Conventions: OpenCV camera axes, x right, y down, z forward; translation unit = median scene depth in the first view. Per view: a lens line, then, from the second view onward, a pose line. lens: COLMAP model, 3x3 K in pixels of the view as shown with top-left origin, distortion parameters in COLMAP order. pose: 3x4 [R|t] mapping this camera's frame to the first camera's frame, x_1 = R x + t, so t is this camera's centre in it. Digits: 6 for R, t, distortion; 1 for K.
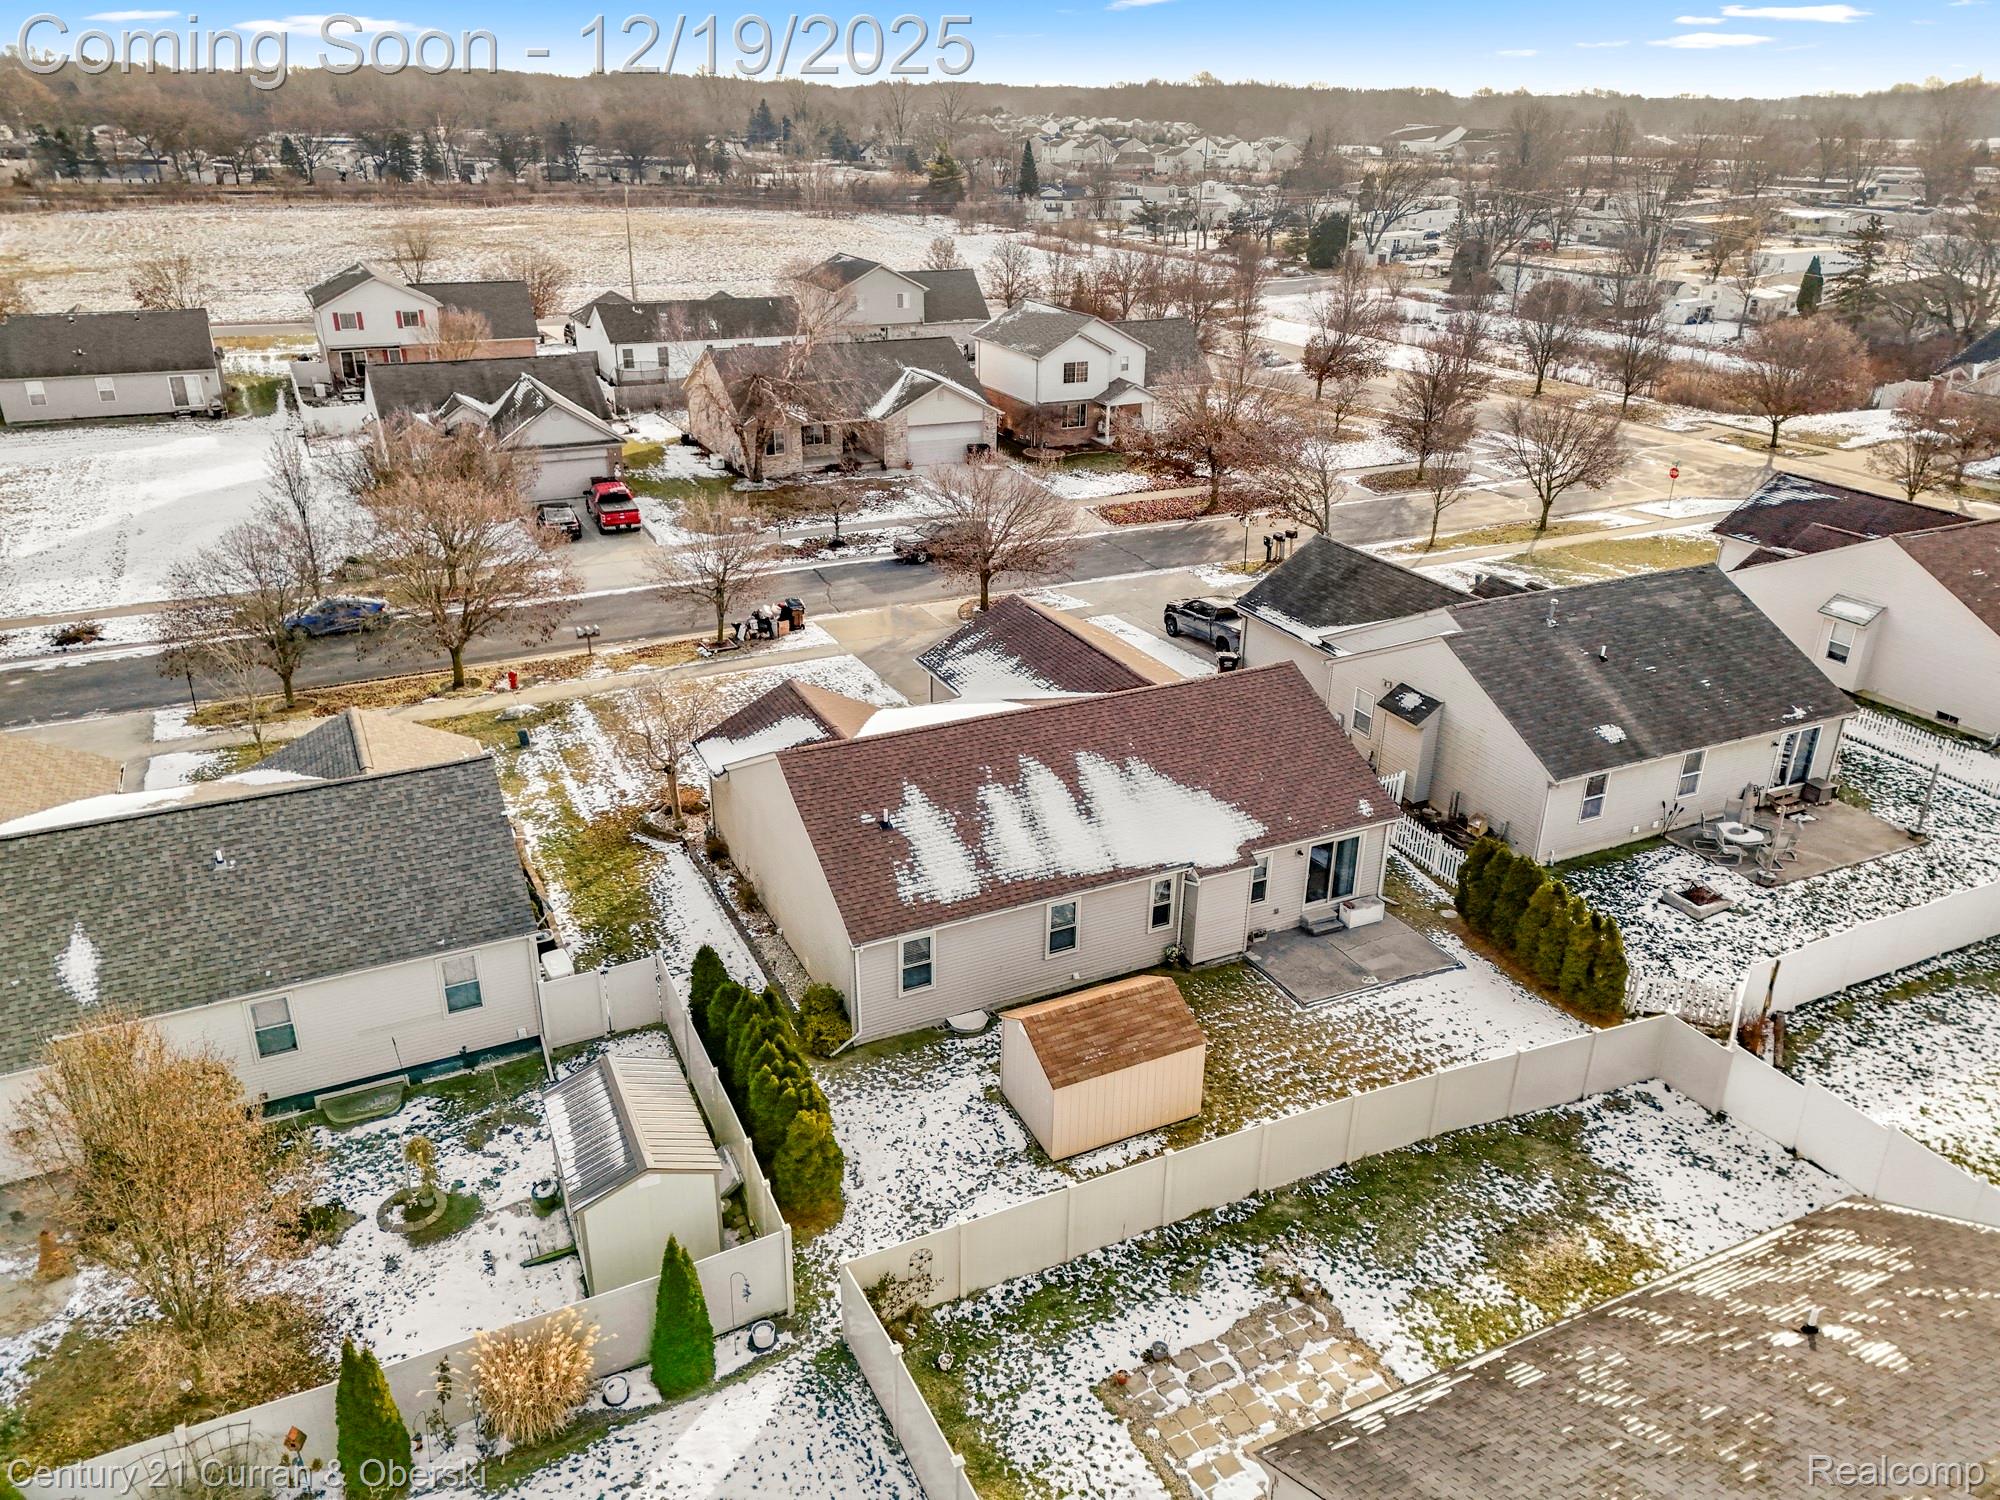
lens RADIAL K [[1405.0, 0, 1000.0], [0, 1405.0, 750.0], [0, 0, 1]] dist [0.077714, -0.064343]
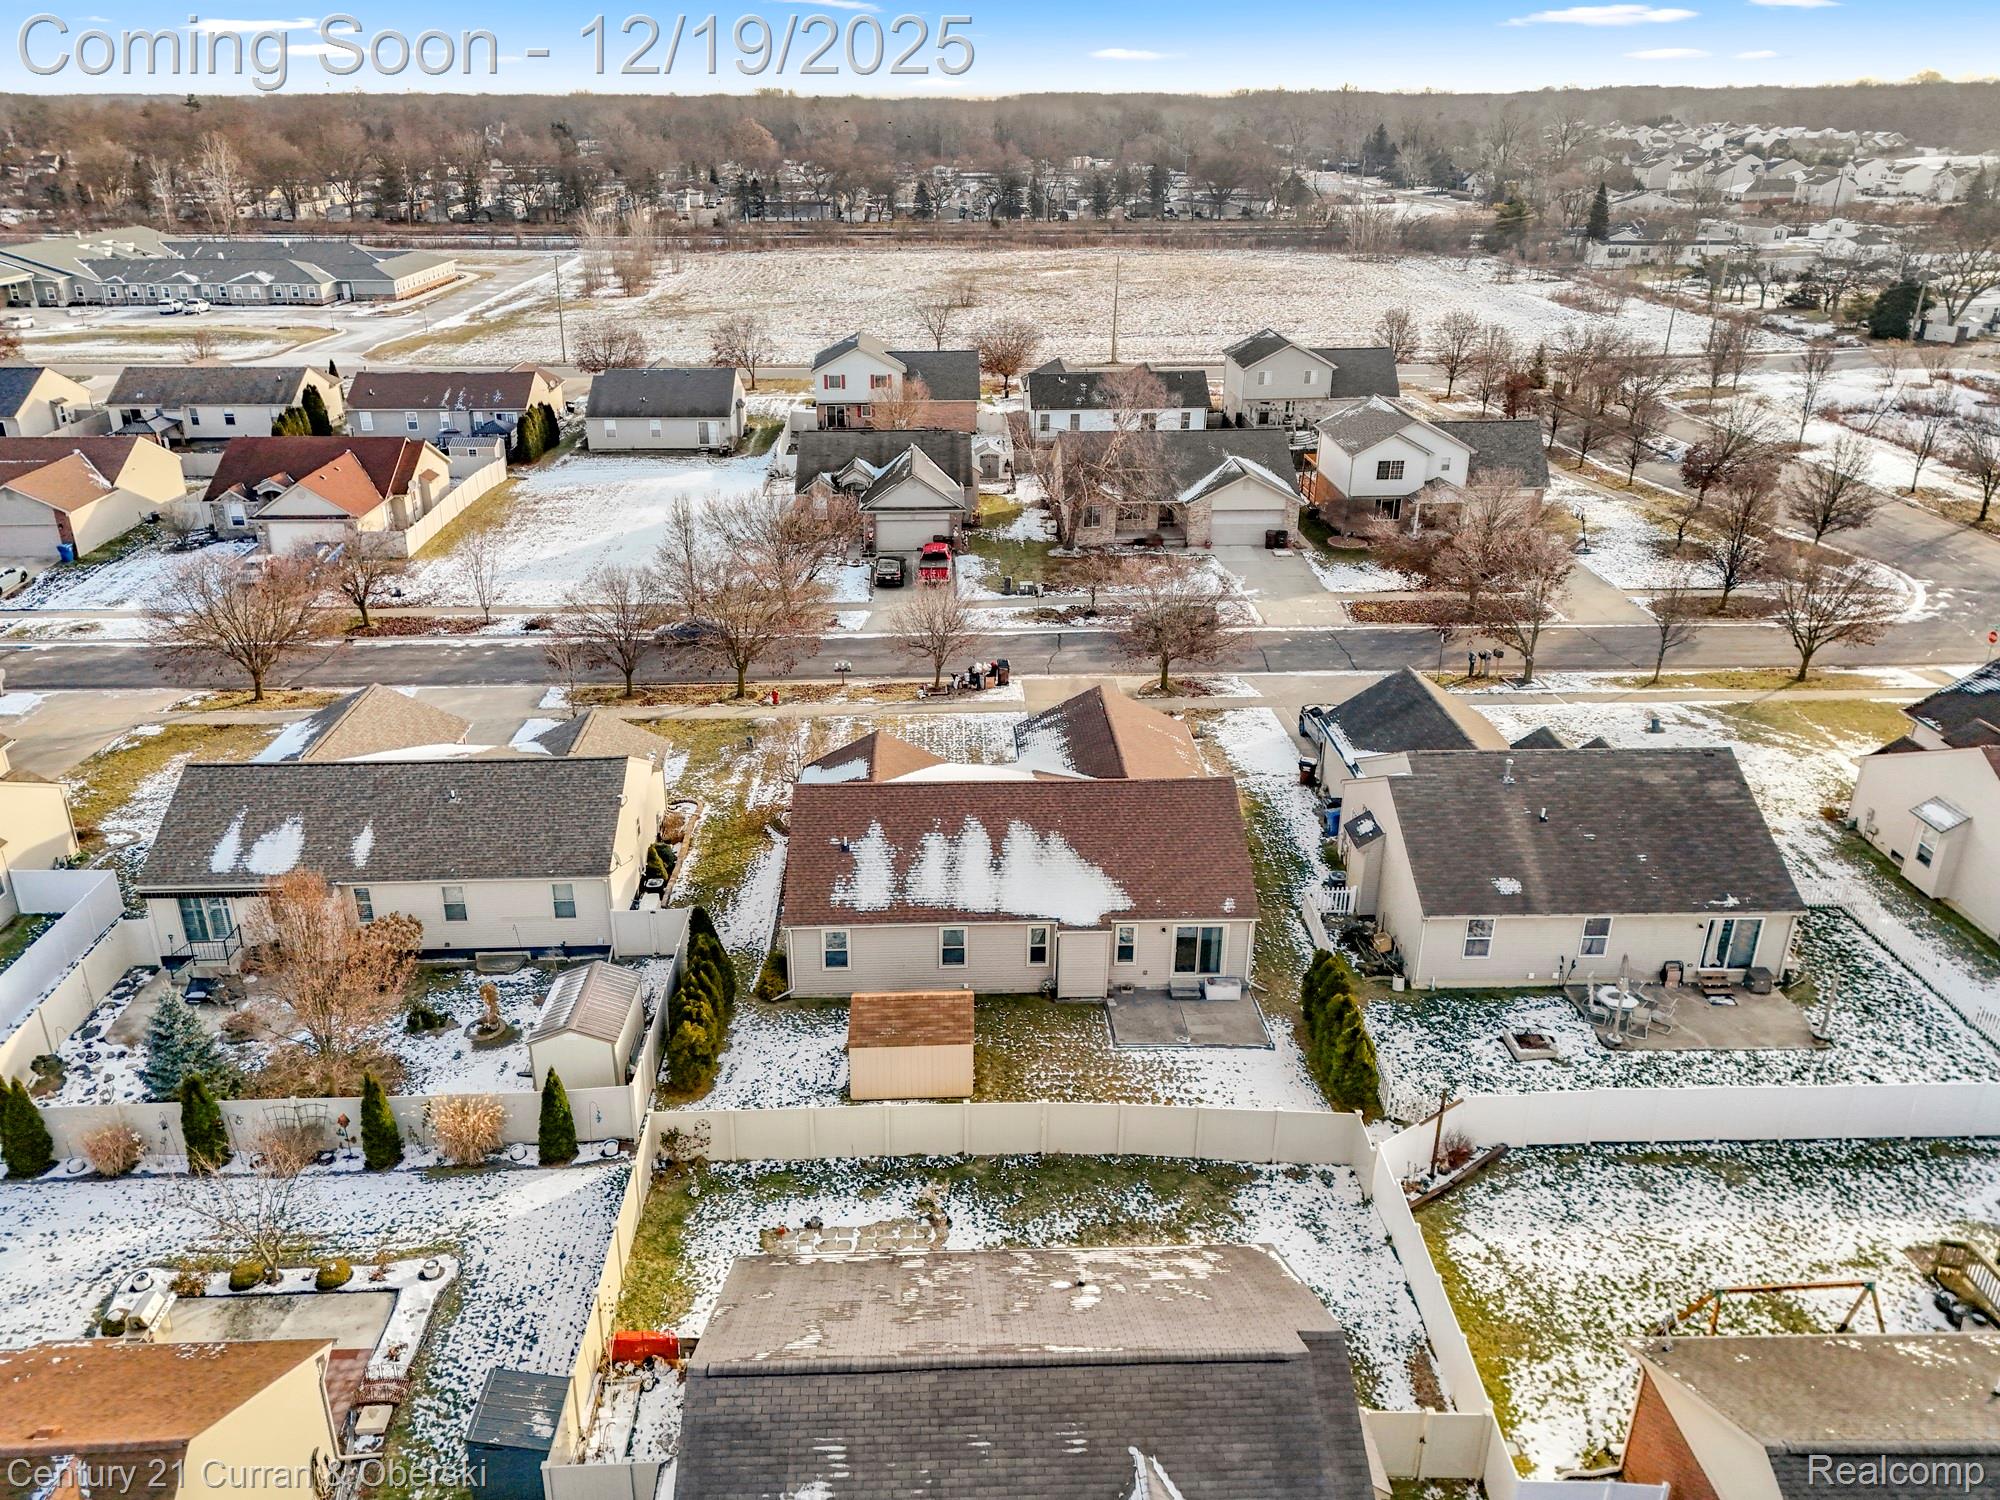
lens RADIAL K [[1439.3, 0, 1000.0], [0, 1439.3, 750.0], [0, 0, 1]] dist [0.093046, -0.089384]
pose [[0.911230, 0.150283, -0.383503, 0.492462], [-0.154109, 0.987832, 0.020928, -0.080262], [0.381982, 0.040031, 0.923302, -0.220492]]
